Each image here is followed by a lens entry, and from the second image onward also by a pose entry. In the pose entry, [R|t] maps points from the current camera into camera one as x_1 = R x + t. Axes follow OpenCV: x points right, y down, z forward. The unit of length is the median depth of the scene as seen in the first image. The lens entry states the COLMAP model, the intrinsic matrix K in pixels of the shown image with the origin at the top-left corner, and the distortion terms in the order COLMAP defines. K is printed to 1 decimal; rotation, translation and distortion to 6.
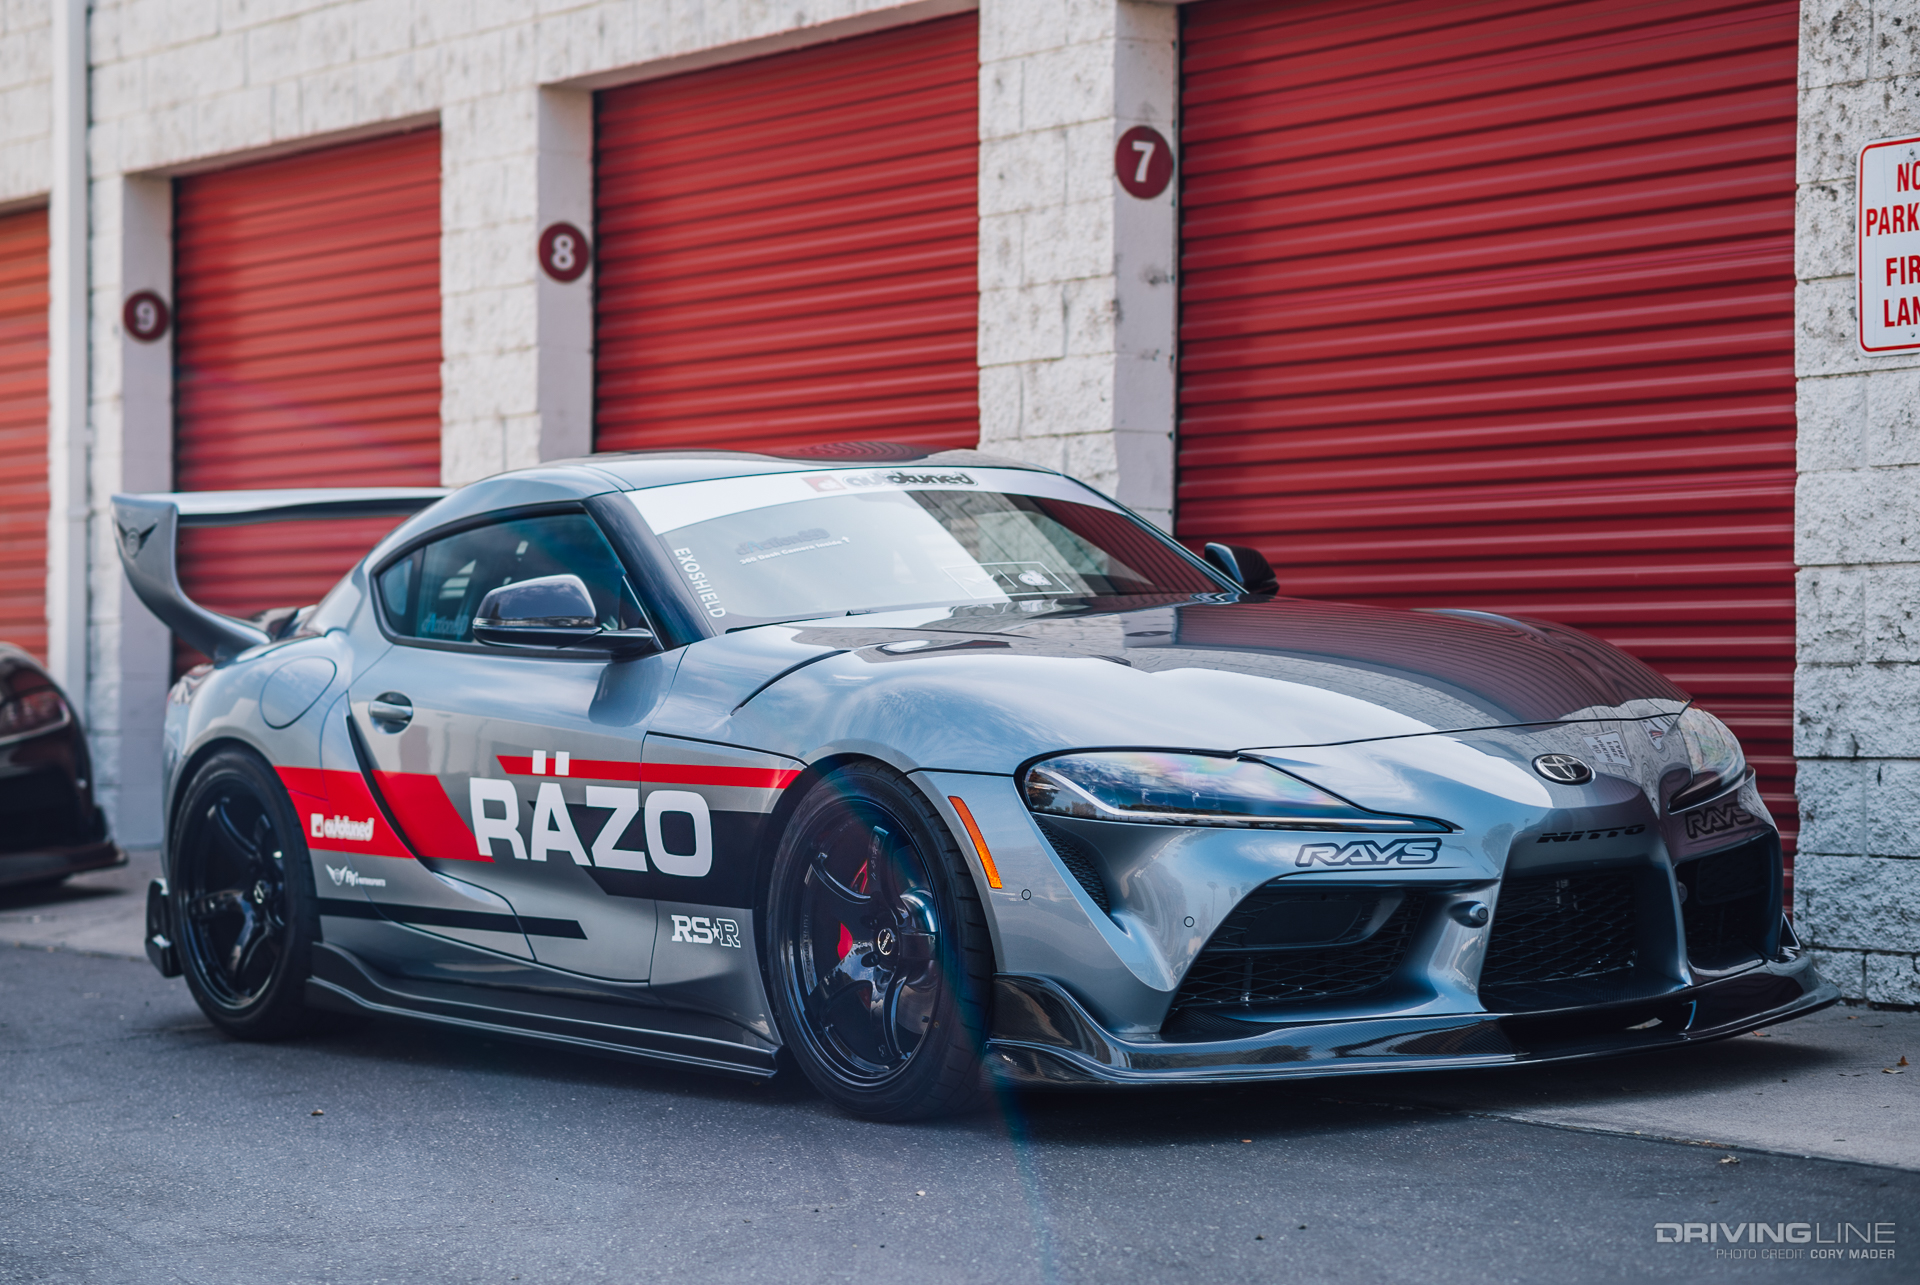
lens RADIAL K [[4649.8, 0, 958.0], [0, 4649.8, 642.7], [0, 0, 1]] dist [0.234559, 0.000000]
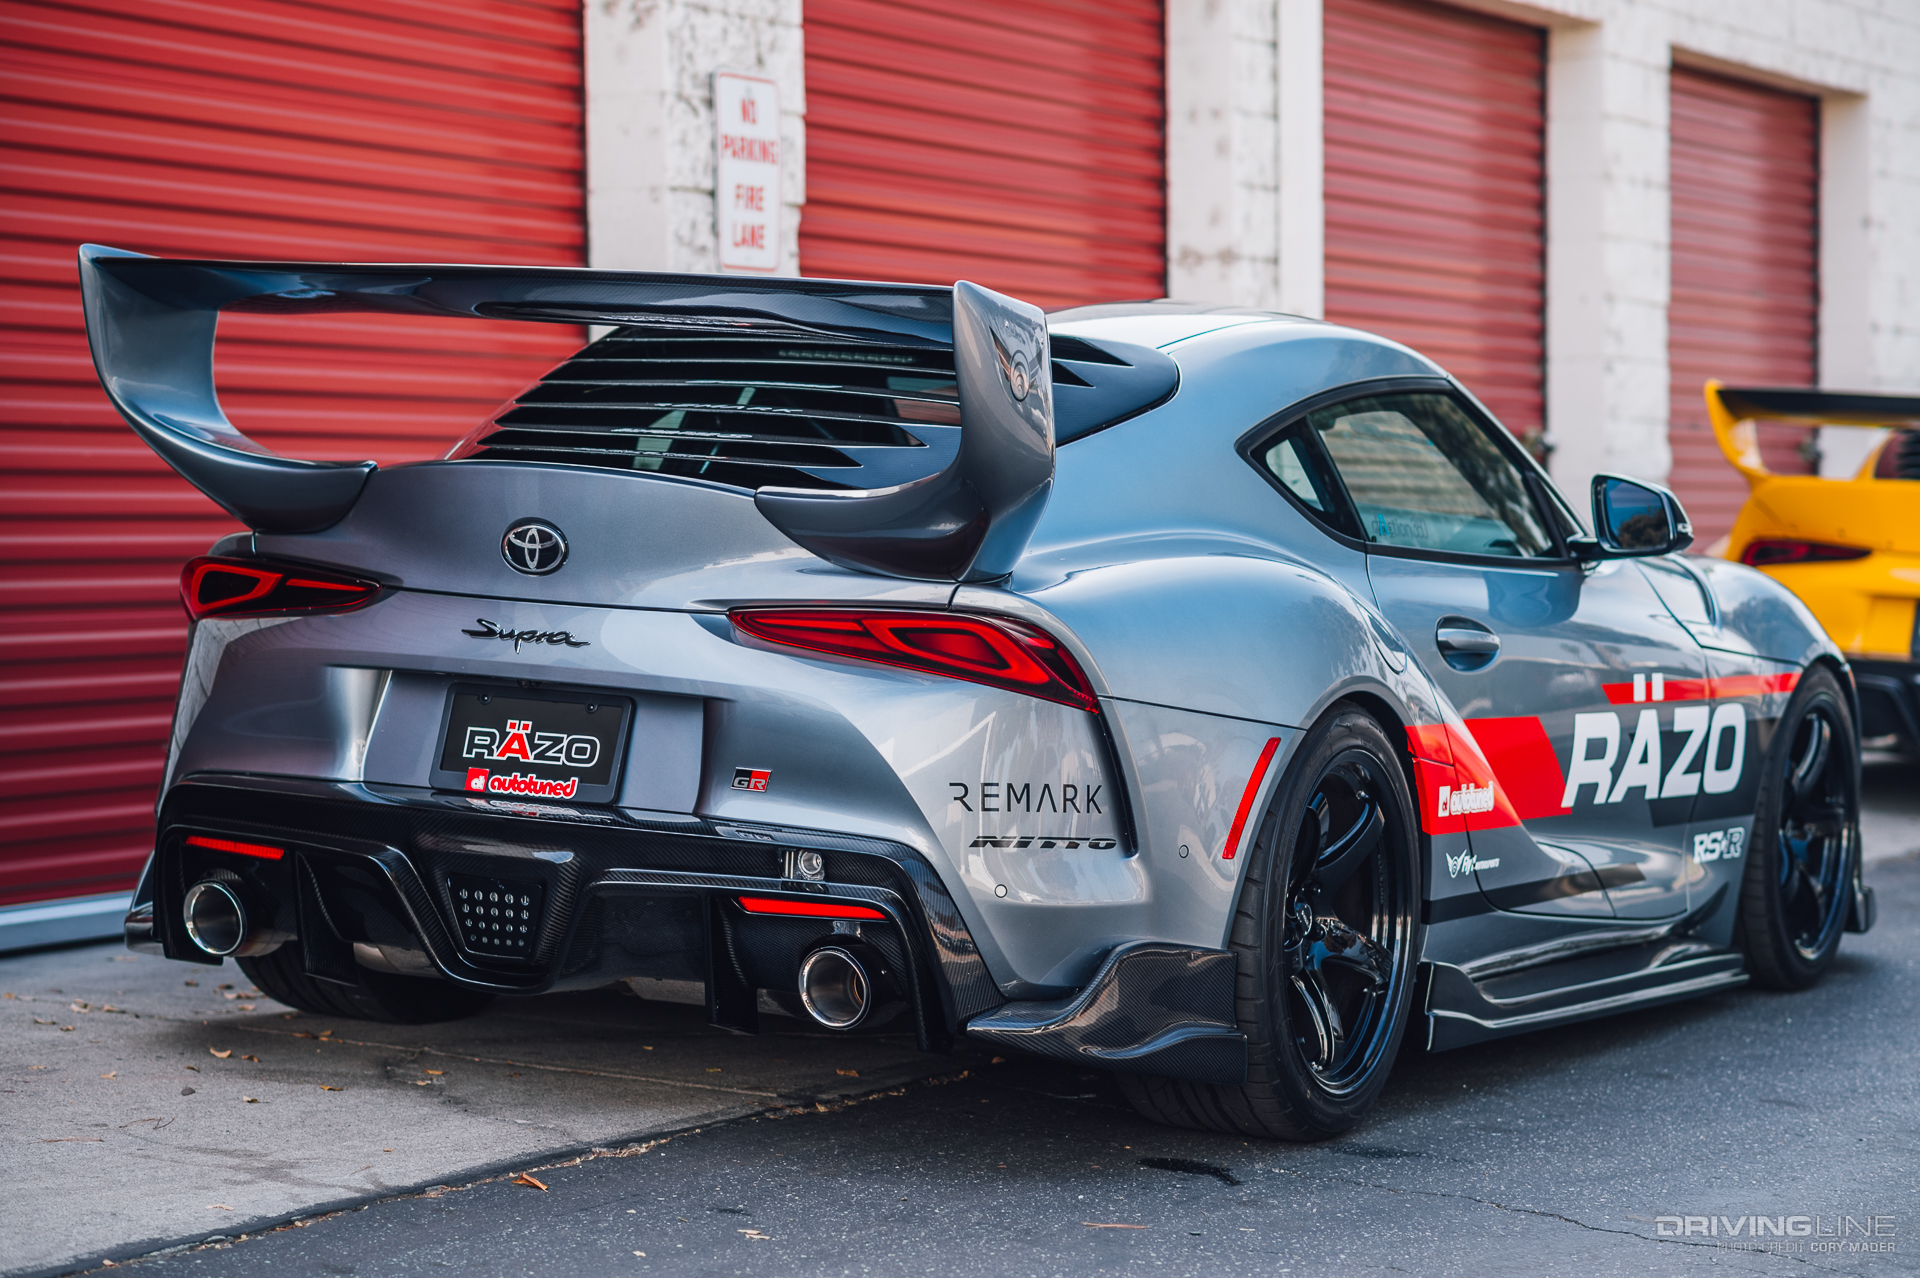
lens RADIAL K [[4649.8, 0, 967.9], [0, 4649.8, 639.9], [0, 0, 1]] dist [0.234559, 0.000000]
pose [[-0.481066, -0.025121, 0.876324, -0.789638], [-0.011587, 0.999684, 0.022297, -0.001698], [-0.876608, 0.000572, -0.481205, 1.510884]]
